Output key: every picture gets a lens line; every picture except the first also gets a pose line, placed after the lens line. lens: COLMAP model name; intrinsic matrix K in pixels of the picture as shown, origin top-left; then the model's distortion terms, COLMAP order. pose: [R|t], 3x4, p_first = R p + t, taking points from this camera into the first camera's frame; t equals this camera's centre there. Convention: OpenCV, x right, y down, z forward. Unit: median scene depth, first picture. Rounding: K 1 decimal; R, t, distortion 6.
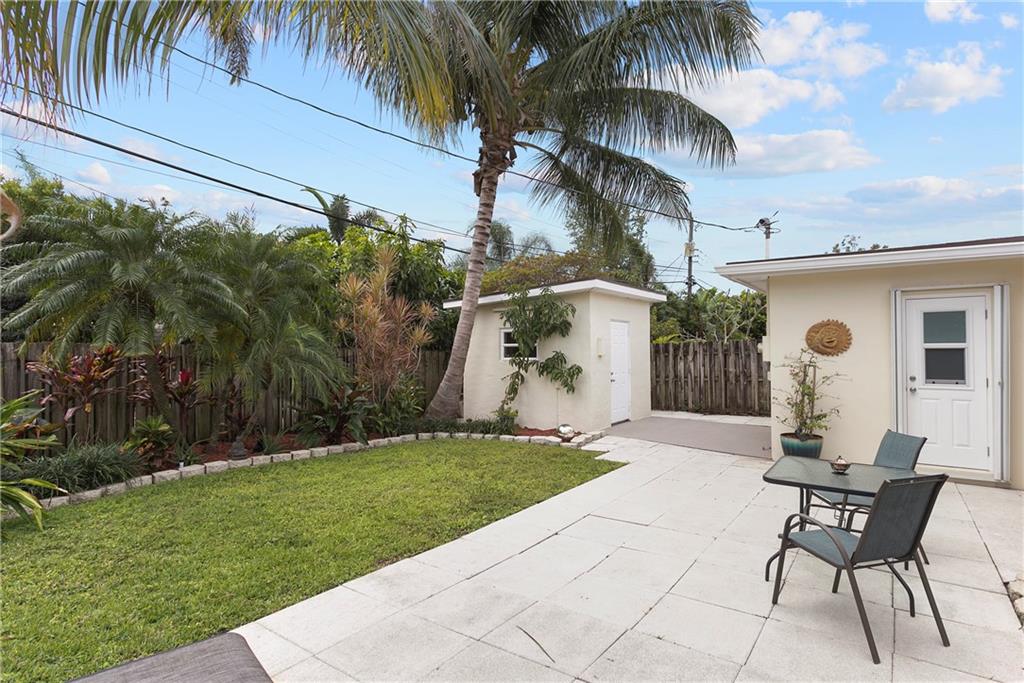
lens RADIAL K [[526.0, 0, 515.4], [0, 526.0, 343.1], [0, 0, 1]] dist [0.001545, 0.001189]
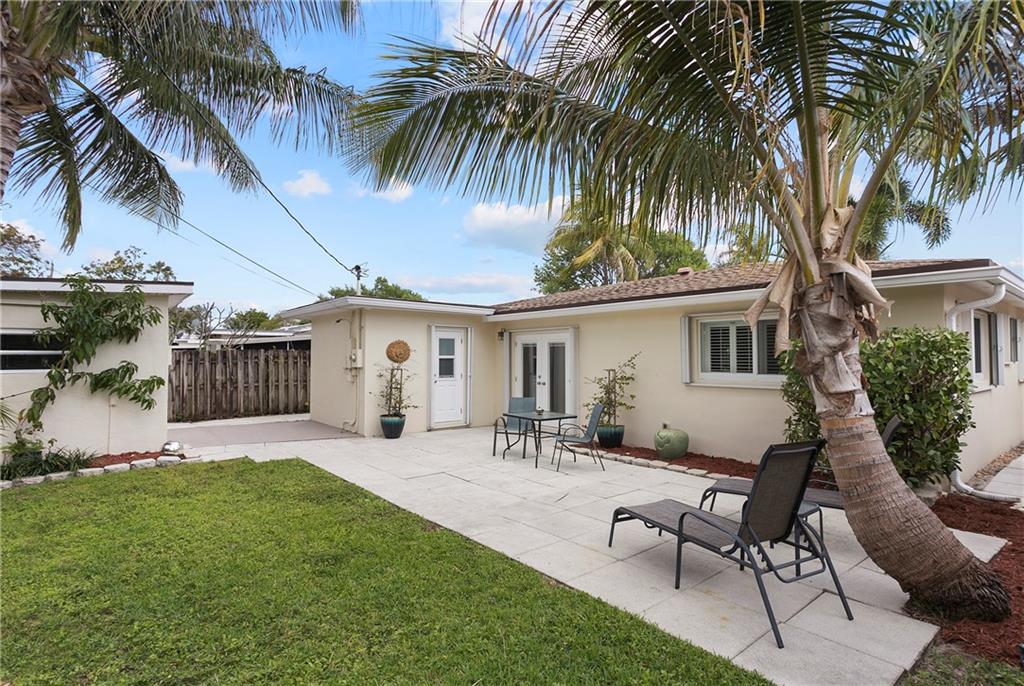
lens RADIAL K [[491.3, 0, 513.6], [0, 491.3, 330.0], [0, 0, 1]] dist [0.000375, 0.000414]
pose [[0.283596, 0.056564, 0.957274, -0.504932], [-0.013765, 0.998396, -0.054916, 0.001181], [-0.958845, 0.002397, 0.283920, 0.177718]]
